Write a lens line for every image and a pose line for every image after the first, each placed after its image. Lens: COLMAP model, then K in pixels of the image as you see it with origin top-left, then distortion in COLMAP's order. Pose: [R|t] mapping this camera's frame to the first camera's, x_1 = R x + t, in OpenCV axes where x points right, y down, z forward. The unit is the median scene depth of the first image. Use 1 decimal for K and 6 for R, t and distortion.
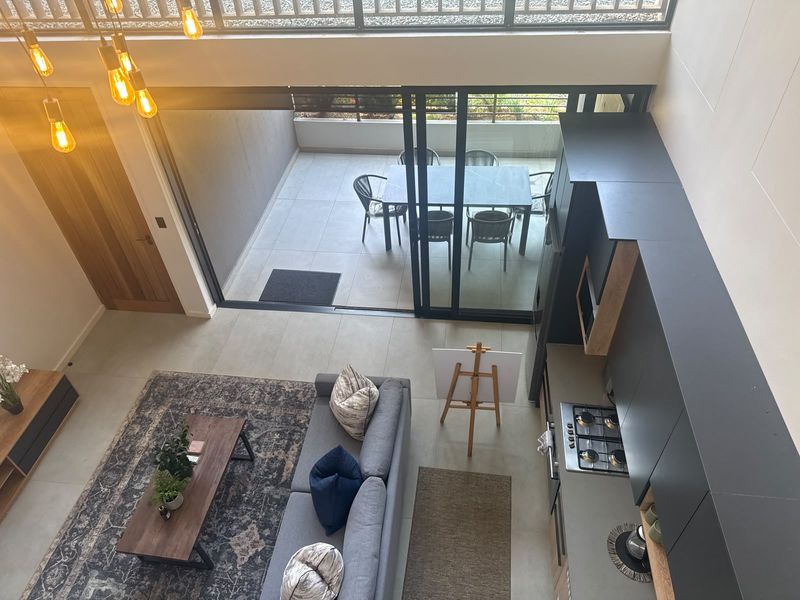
lens RADIAL K [[575.8, 0, 395.3], [0, 575.8, 295.4], [0, 0, 1]] dist [0.021255, -0.010403]
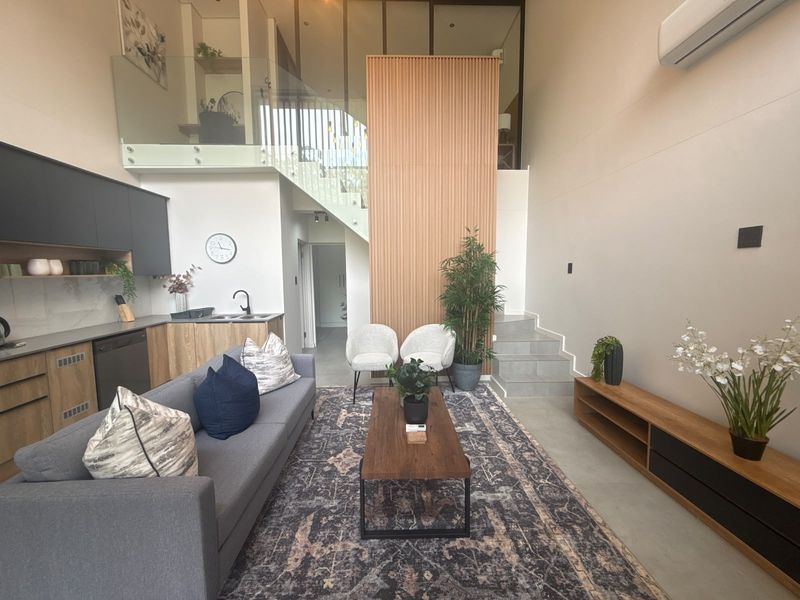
lens RADIAL K [[319.8, 0, 397.5], [0, 319.8, 300.2], [0, 0, 1]] dist [-0.001363, 0.000356]
pose [[-0.985235, 0.075442, -0.153687, -0.268968], [-0.064994, 0.665660, 0.743419, -0.150914], [0.158388, 0.742432, -0.650929, 1.125084]]
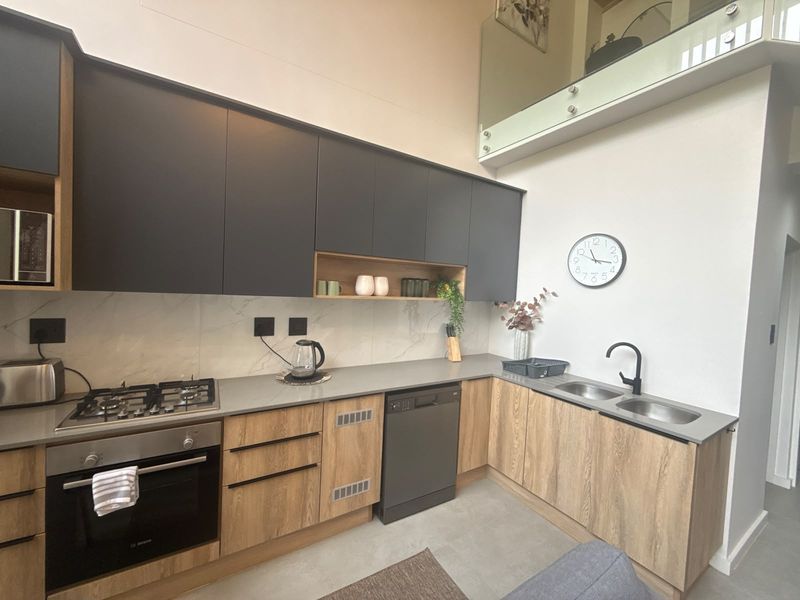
lens RADIAL K [[319.8, 0, 397.5], [0, 319.8, 300.2], [0, 0, 1]] dist [-0.001363, 0.000356]
pose [[-0.631503, -0.004704, 0.775359, -0.120435], [0.520592, 0.738502, 0.428485, 0.127485], [-0.574620, 0.674235, -0.463917, 0.799149]]
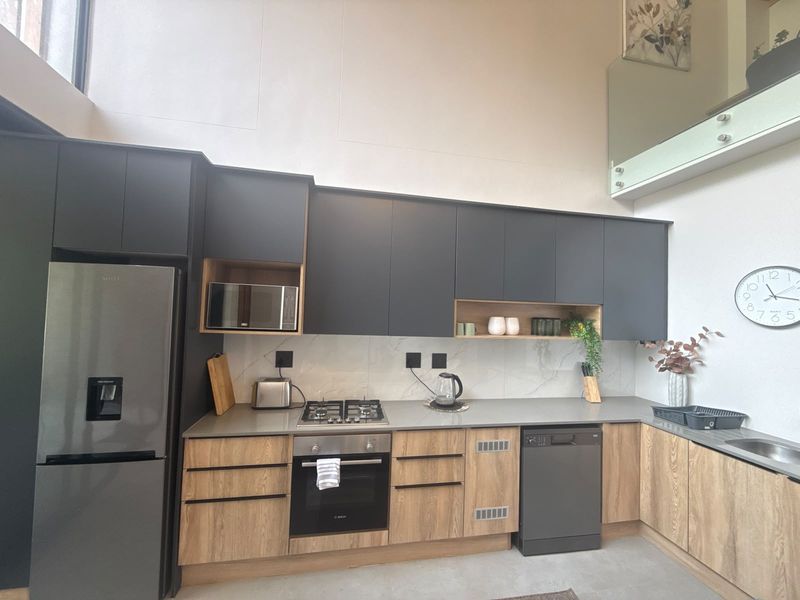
lens RADIAL K [[319.8, 0, 396.6], [0, 319.8, 299.8], [0, 0, 1]] dist [-0.001363, 0.000356]
pose [[-0.310879, 0.078677, 0.947187, -0.177330], [0.636990, 0.756881, 0.146199, 0.071598], [-0.705406, 0.648799, -0.285415, 0.833921]]
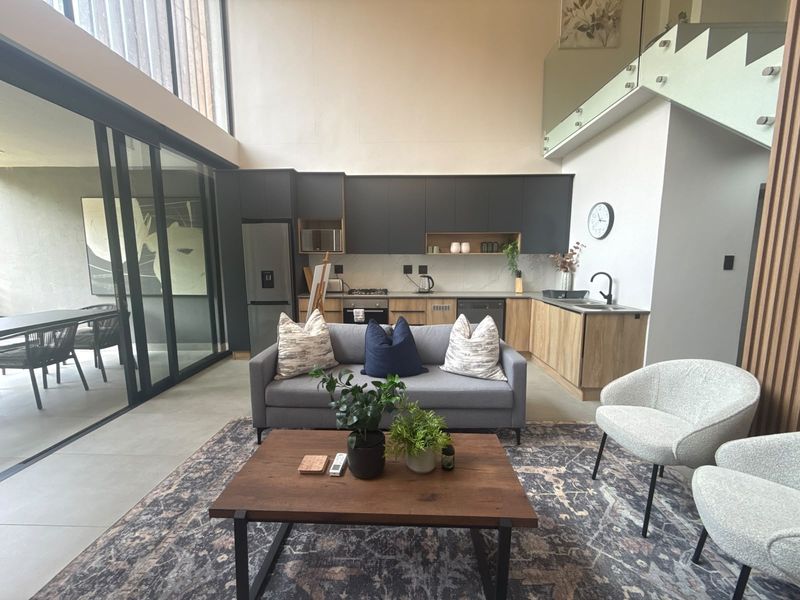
lens RADIAL K [[319.8, 0, 394.9], [0, 319.8, 299.6], [0, 0, 1]] dist [-0.001363, 0.000356]
pose [[-0.106985, -0.069400, 0.991836, -0.630989], [0.685067, 0.717828, 0.124123, 0.167124], [-0.720582, 0.692753, -0.029253, 0.844968]]
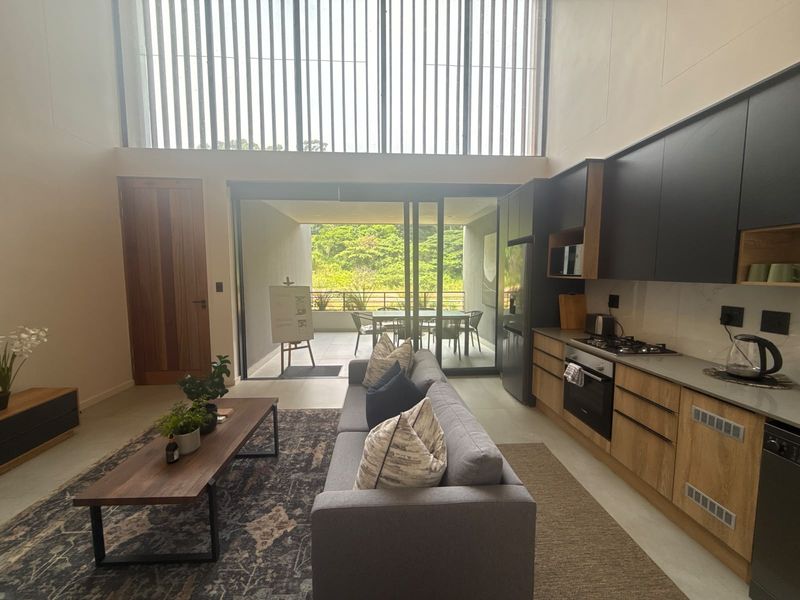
lens RADIAL K [[319.8, 0, 397.4], [0, 319.8, 299.9], [0, 0, 1]] dist [-0.001363, 0.000356]
pose [[0.978717, 0.036829, 0.201883, -0.184553], [0.096676, 0.785013, -0.611889, 0.451887], [-0.181016, 0.618383, 0.764746, 0.462372]]
